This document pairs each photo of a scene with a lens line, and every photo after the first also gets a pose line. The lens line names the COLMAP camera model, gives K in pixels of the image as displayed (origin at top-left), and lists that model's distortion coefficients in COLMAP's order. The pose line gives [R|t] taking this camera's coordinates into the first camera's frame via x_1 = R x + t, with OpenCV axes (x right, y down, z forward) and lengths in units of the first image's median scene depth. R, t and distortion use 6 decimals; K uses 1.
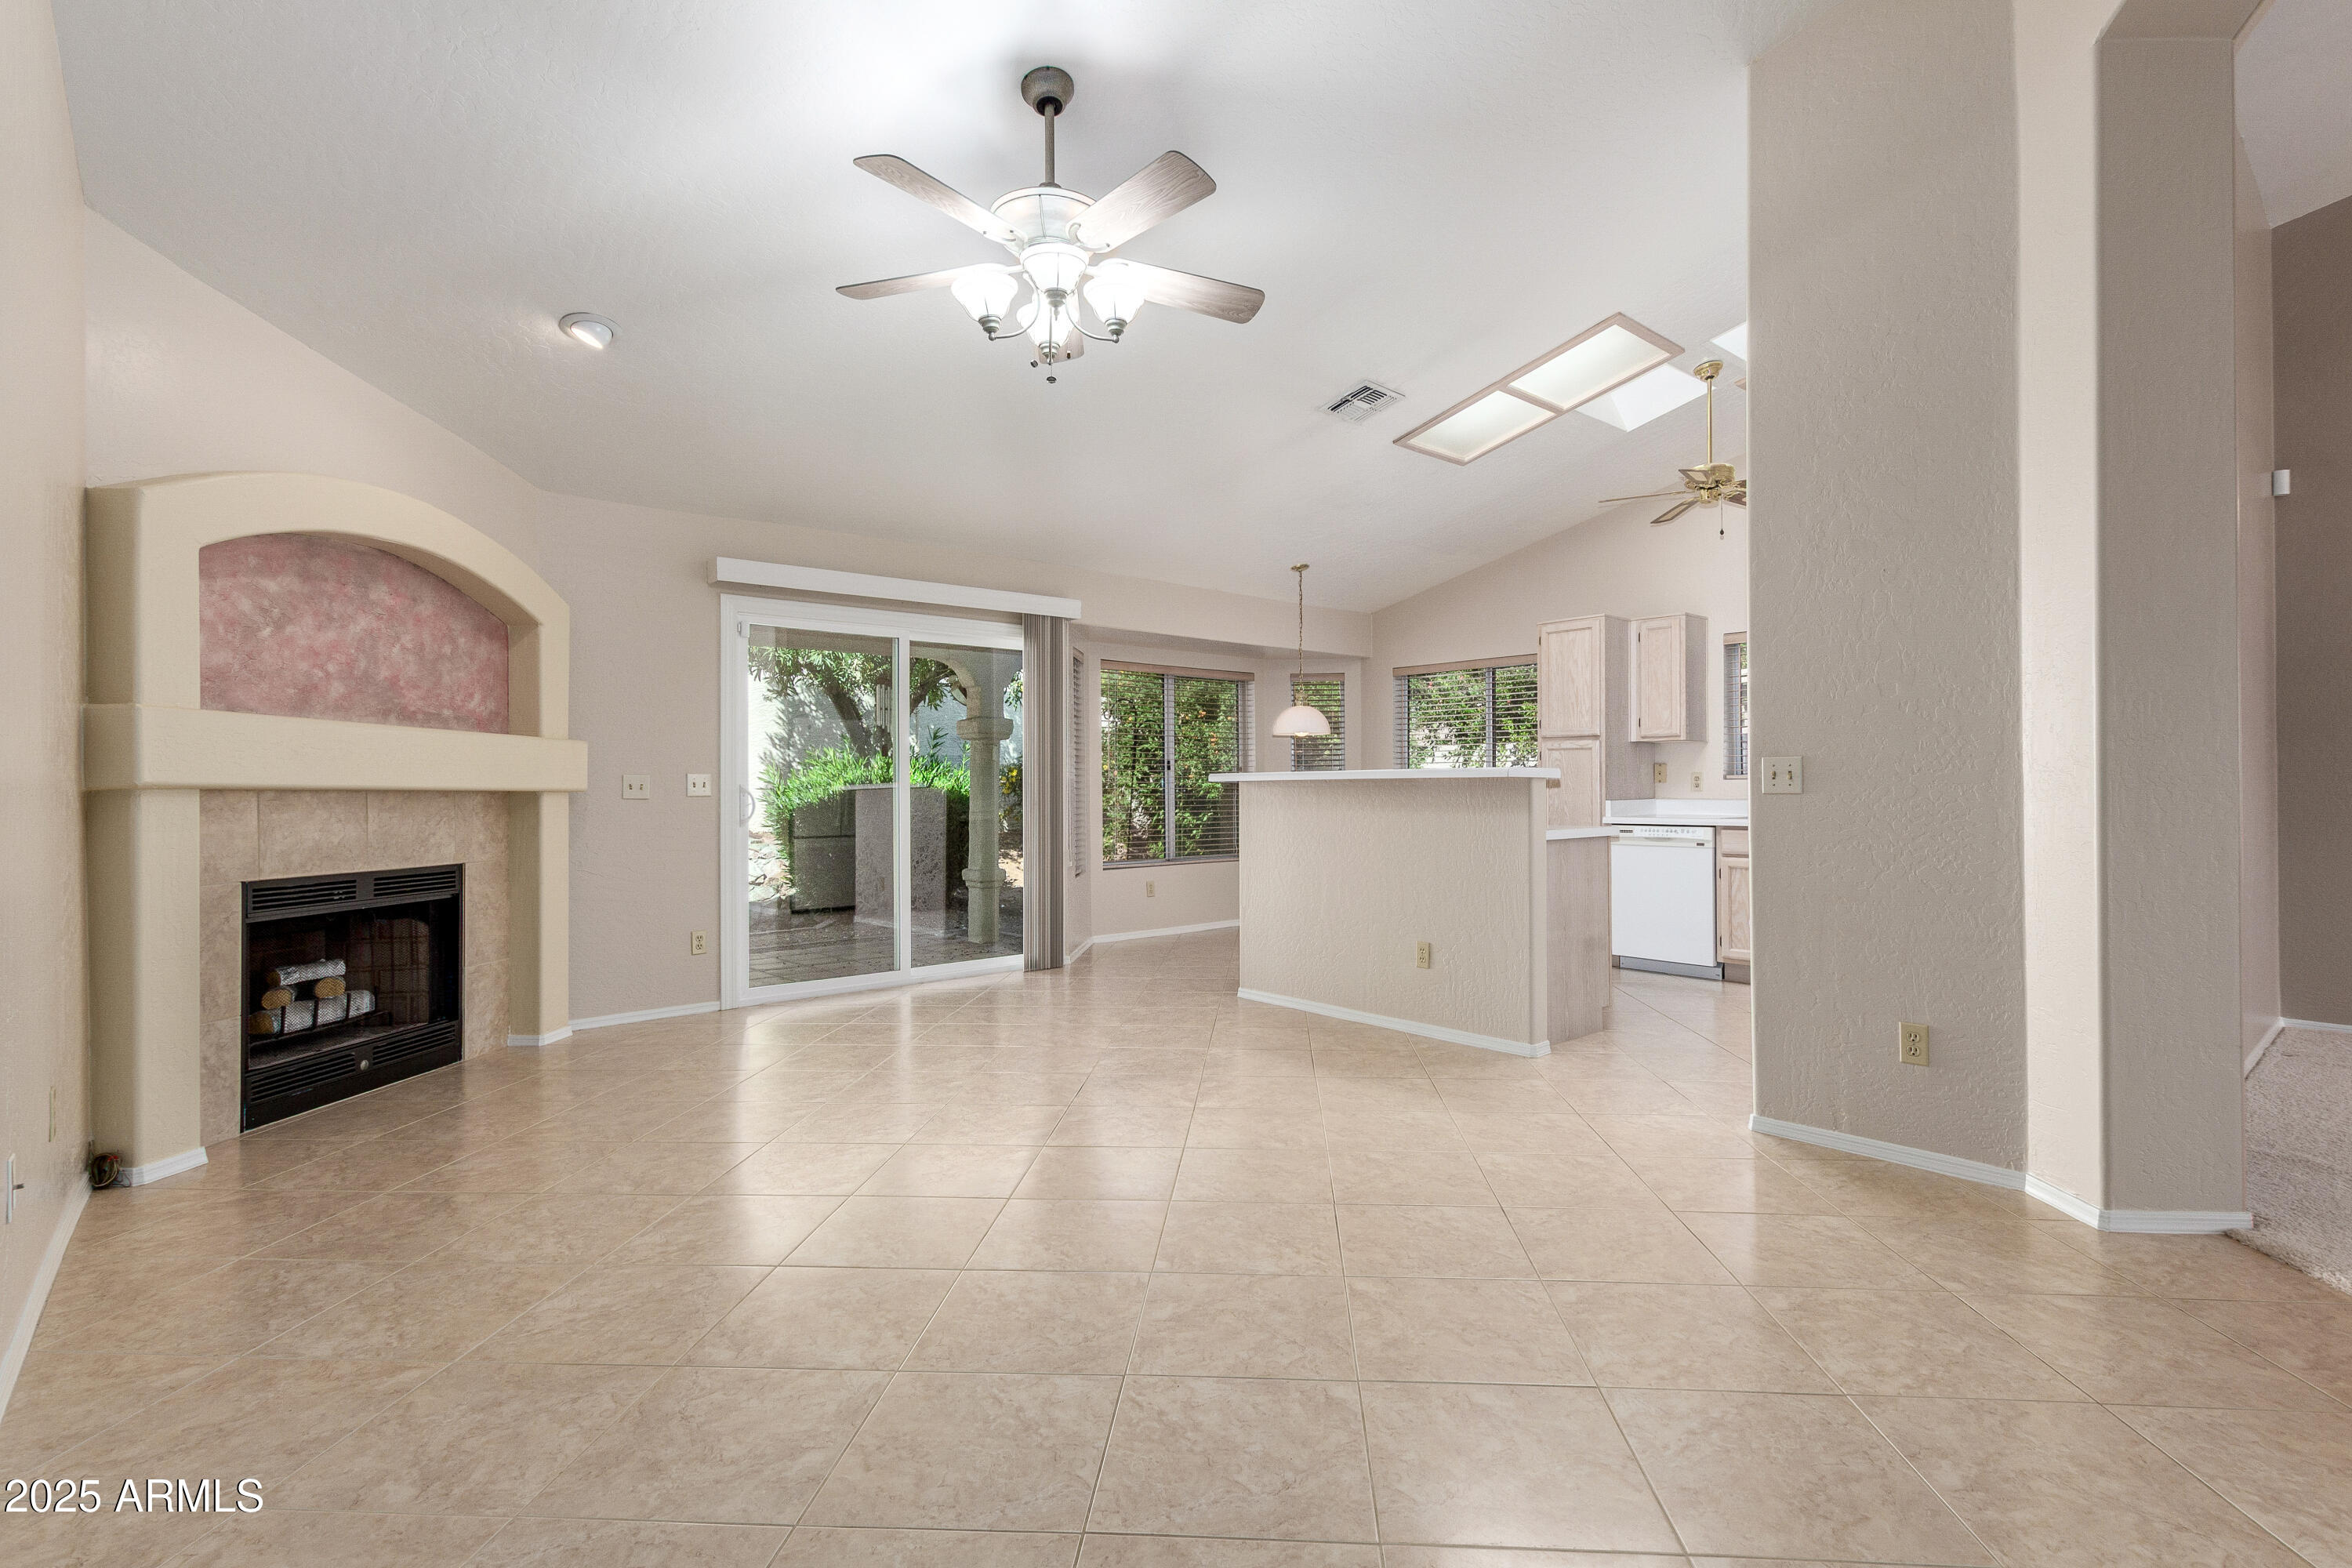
lens RADIAL K [[1085.8, 0, 1197.3], [0, 1085.8, 776.3], [0, 0, 1]] dist [0.011641, -0.003360]
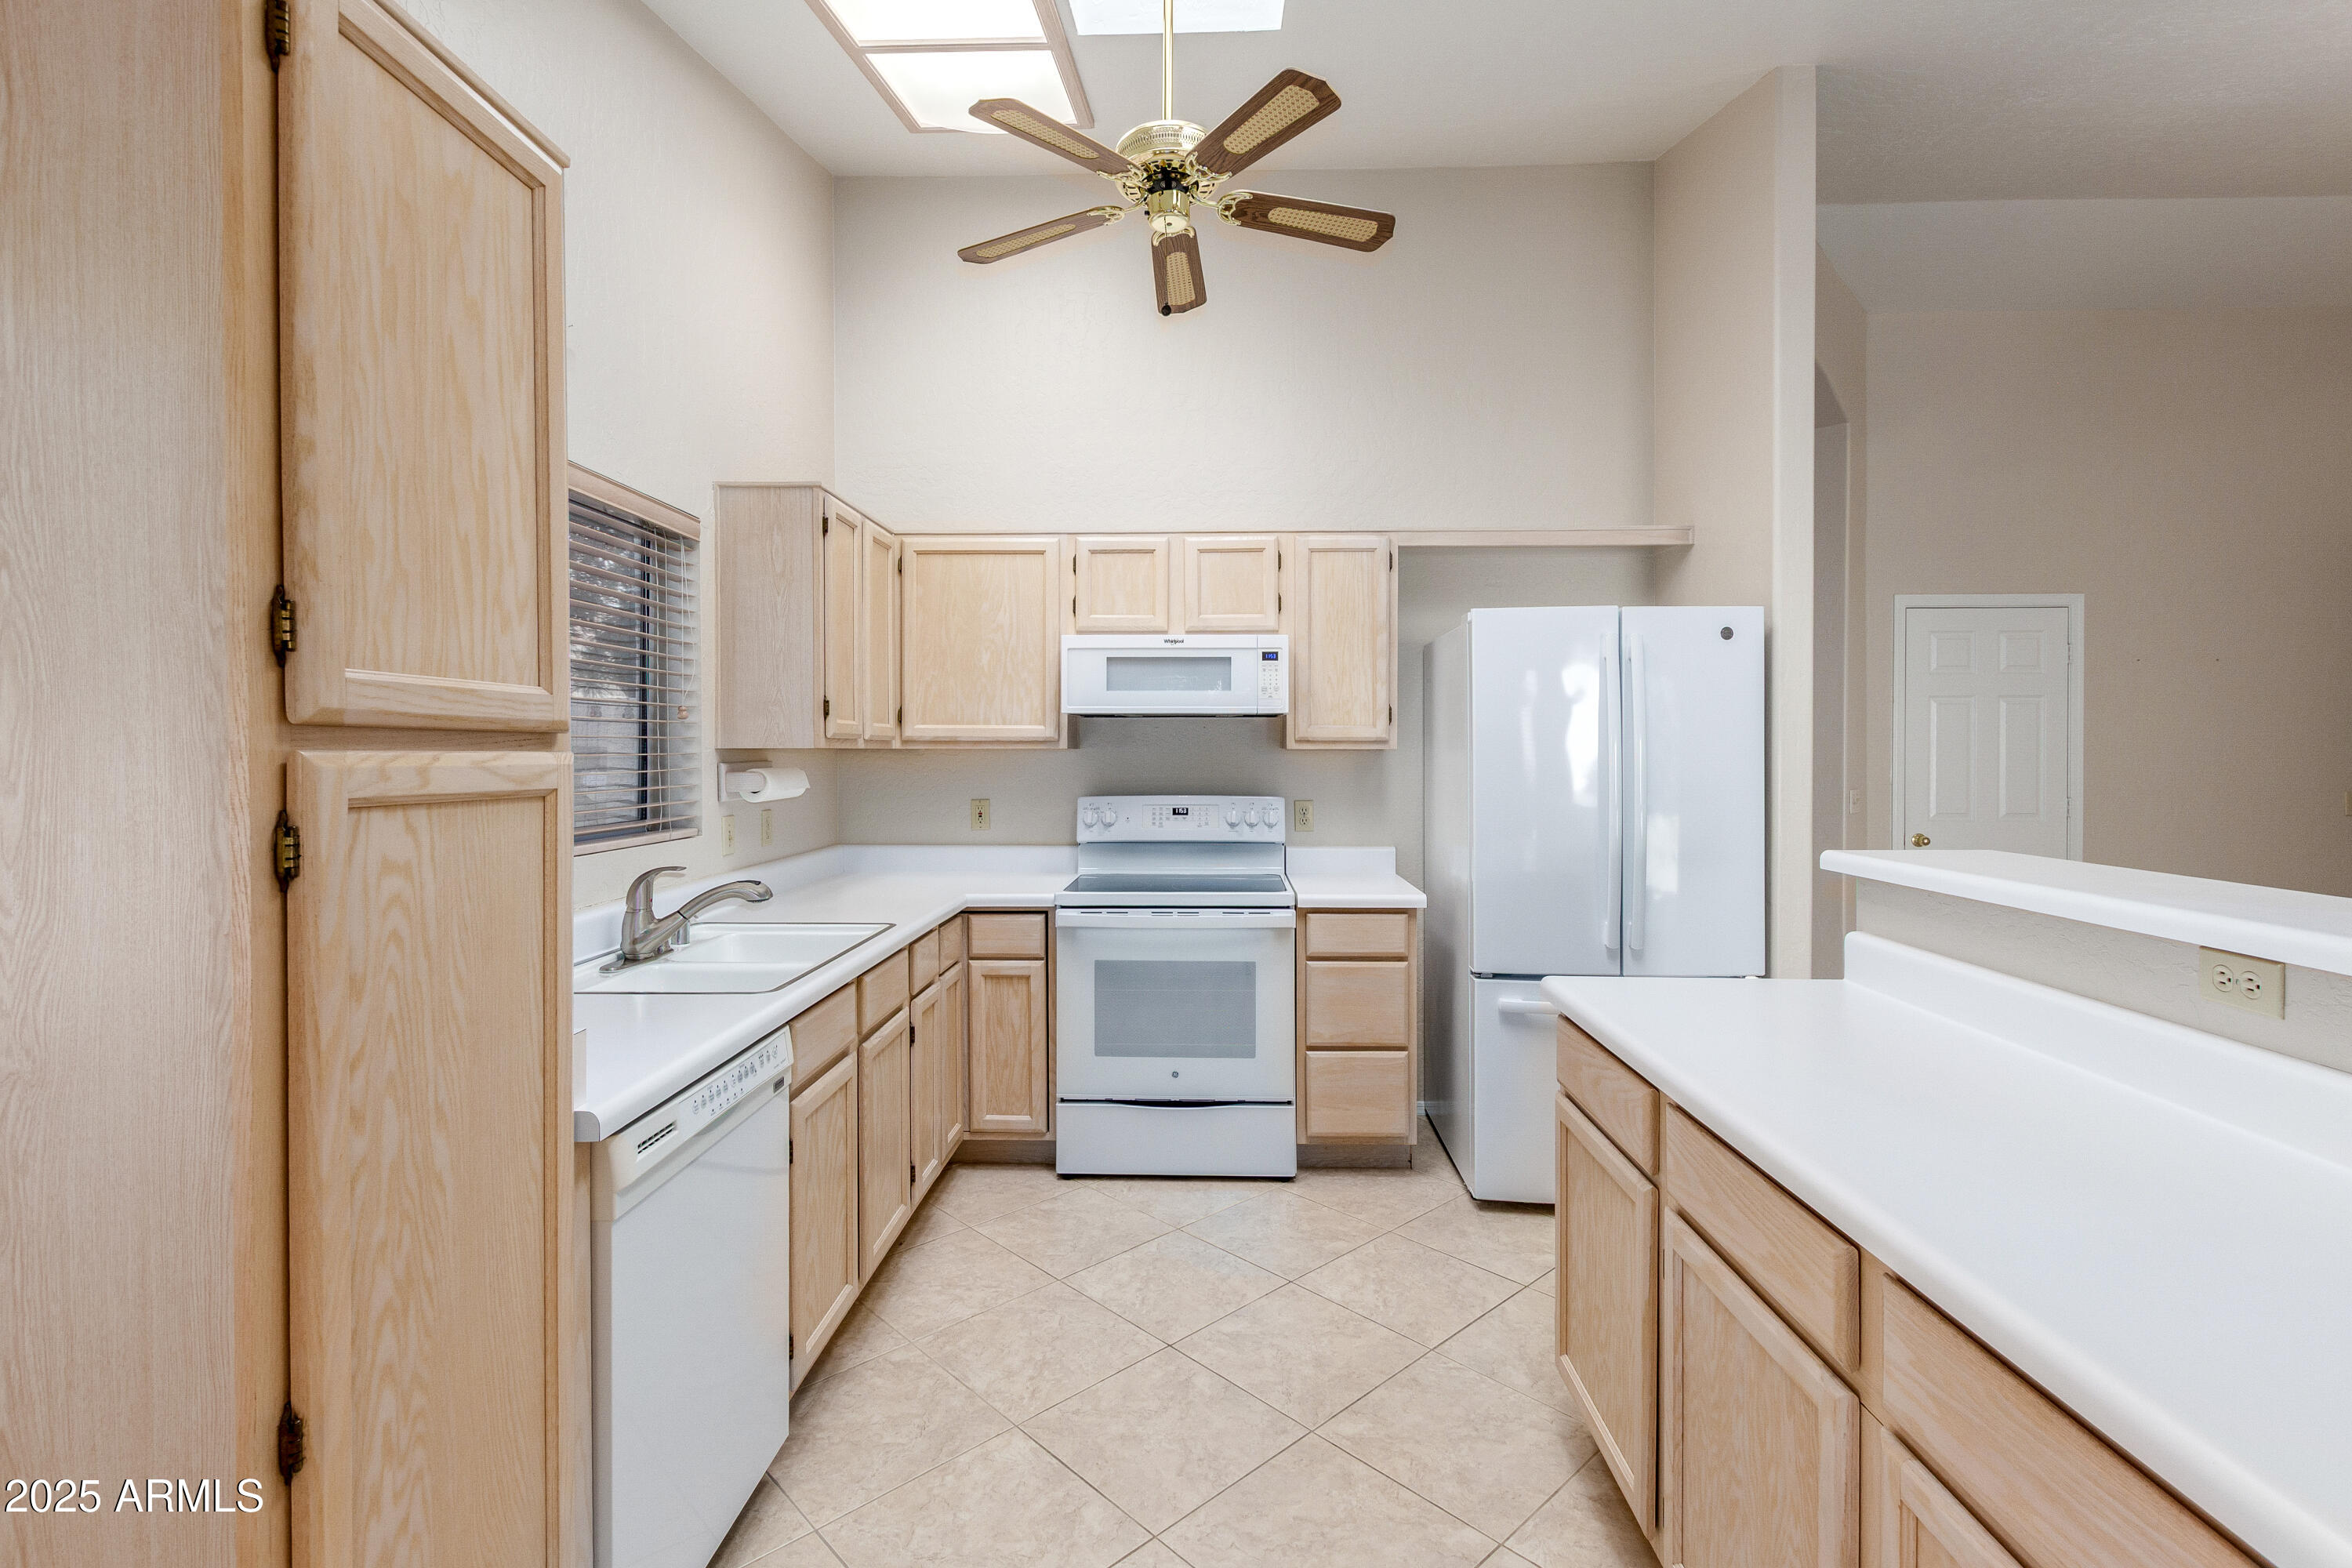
lens RADIAL K [[1085.8, 0, 1185.9], [0, 1085.8, 760.2], [0, 0, 1]] dist [0.011641, -0.003360]
pose [[-0.728517, -0.003476, 0.685019, 0.214858], [-0.004327, 0.999991, 0.000473, -0.049296], [-0.685014, -0.002619, -0.728525, 1.629202]]
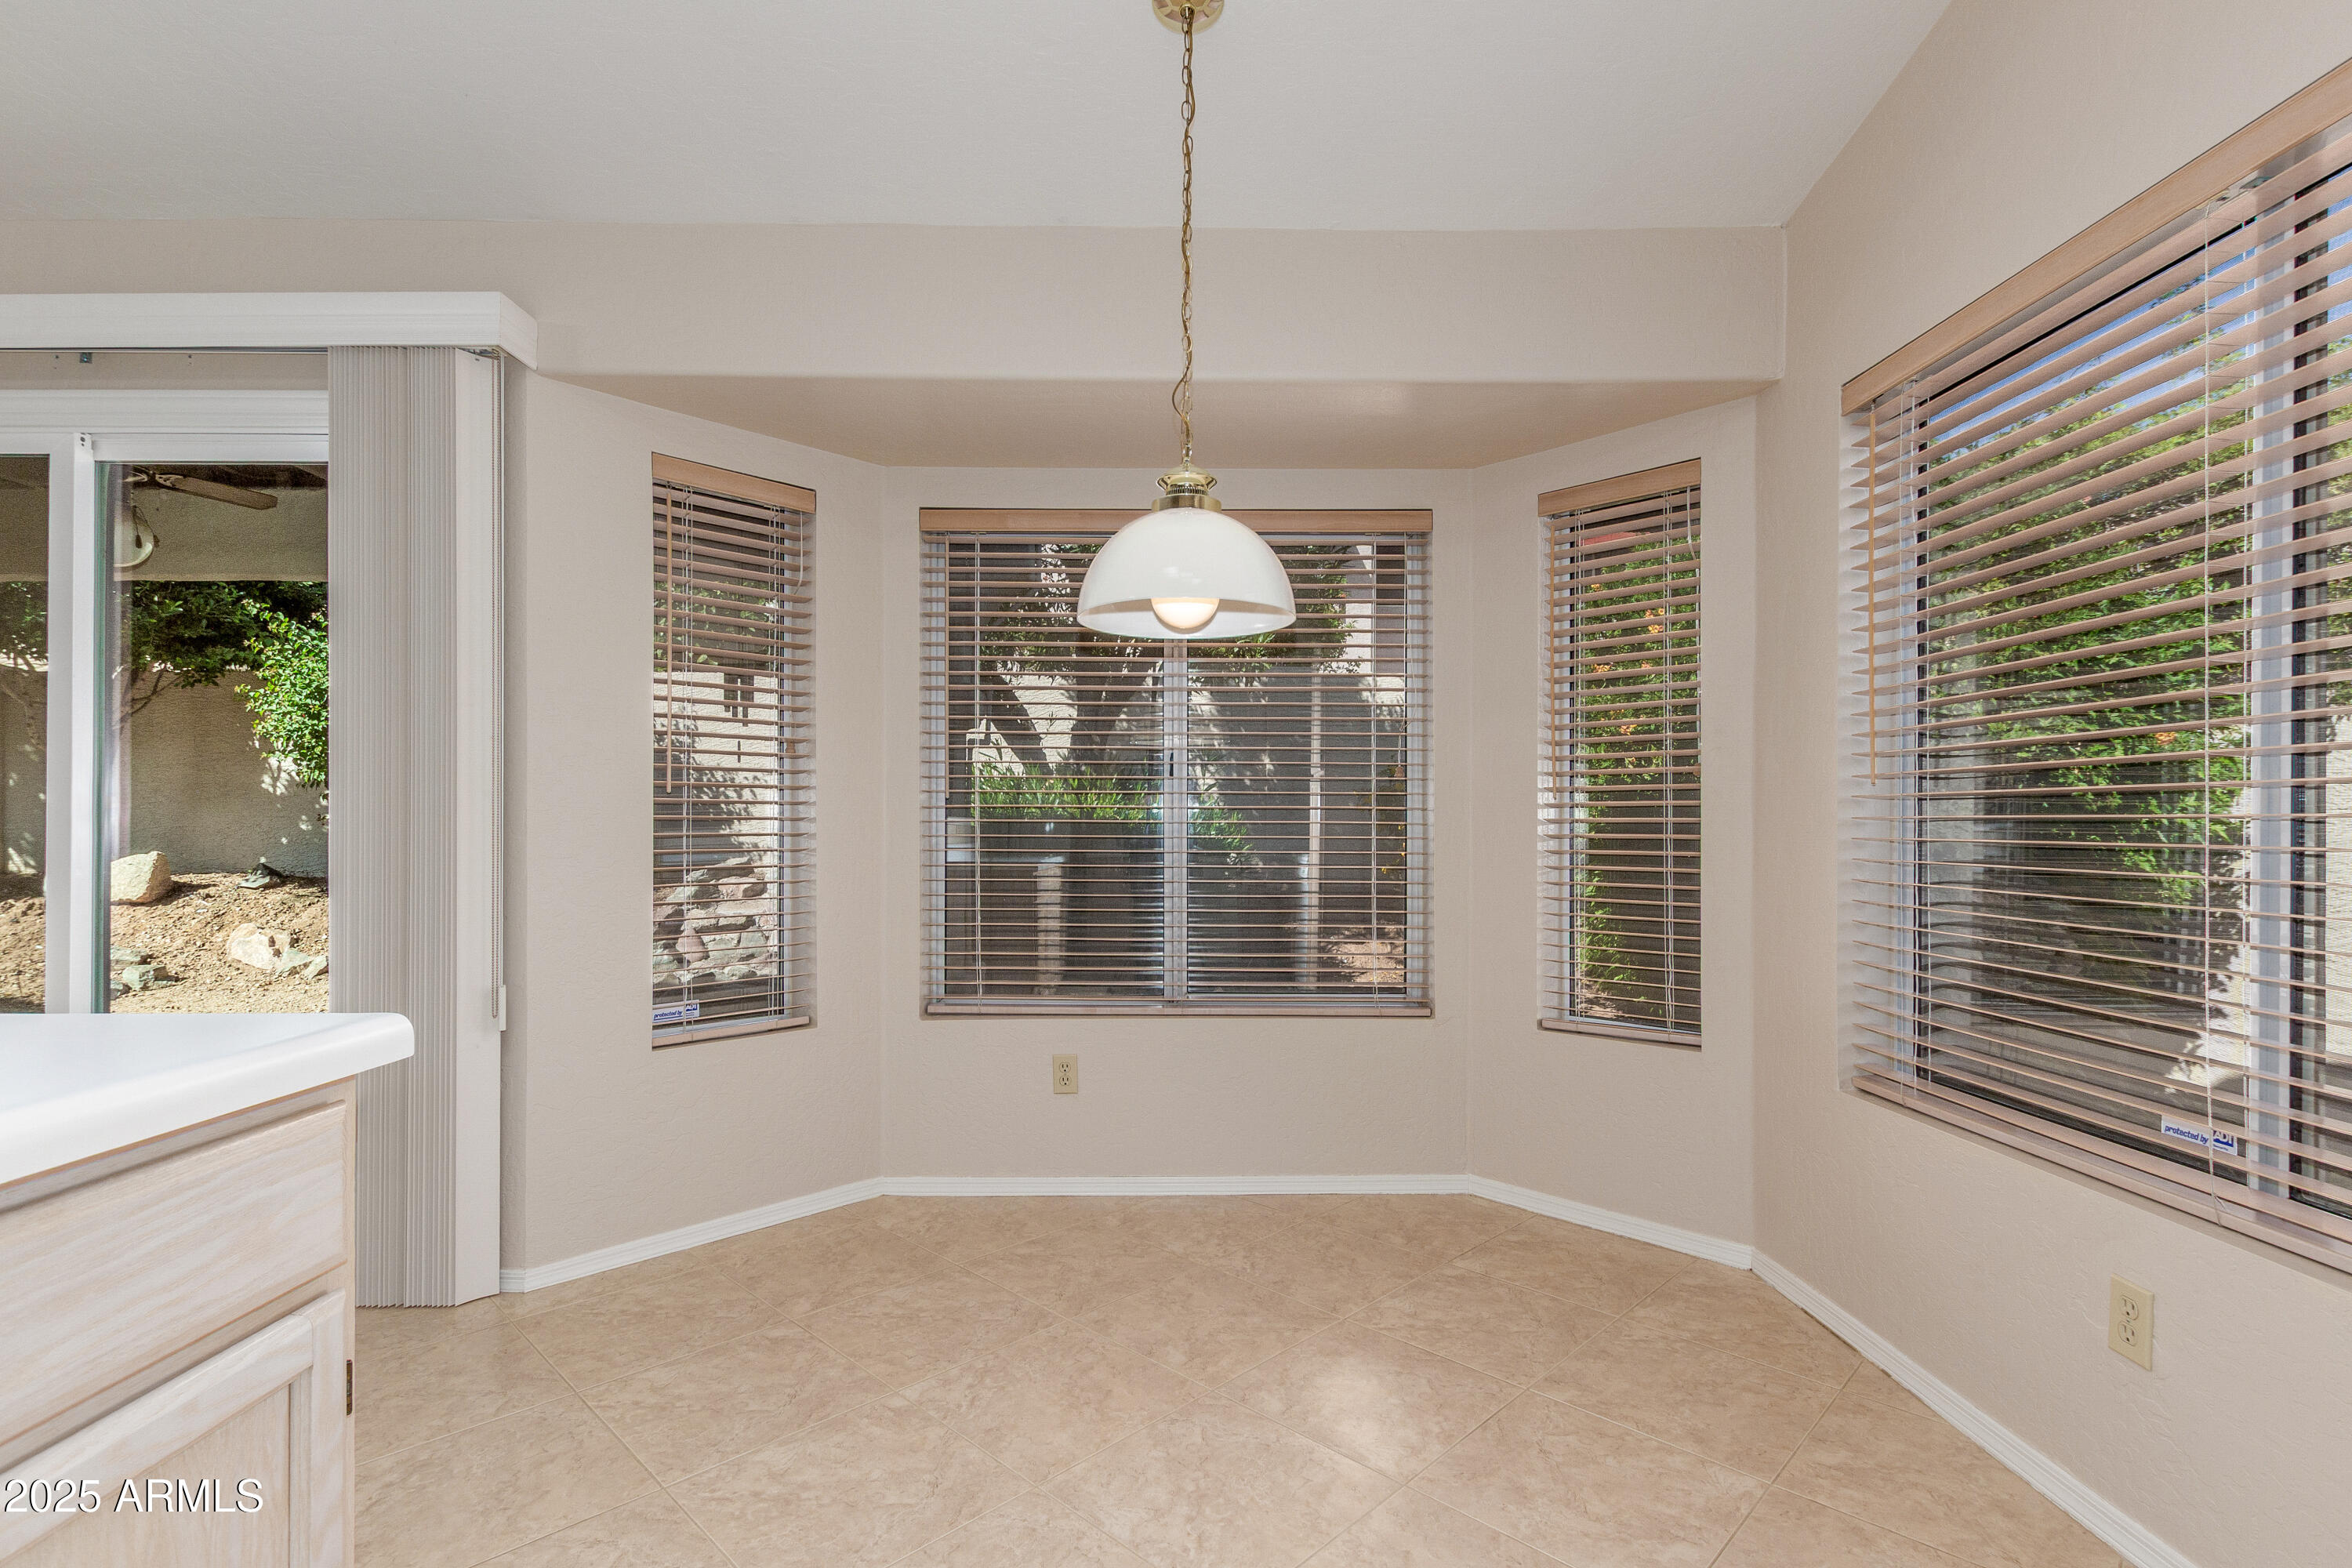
lens RADIAL K [[1085.8, 0, 1180.2], [0, 1085.8, 823.5], [0, 0, 1]] dist [0.011641, -0.003360]
pose [[0.762656, 0.005062, -0.646785, 0.463750], [0.001409, 0.999954, 0.009487, 0.015533], [0.646803, -0.008147, 0.762613, 1.362459]]
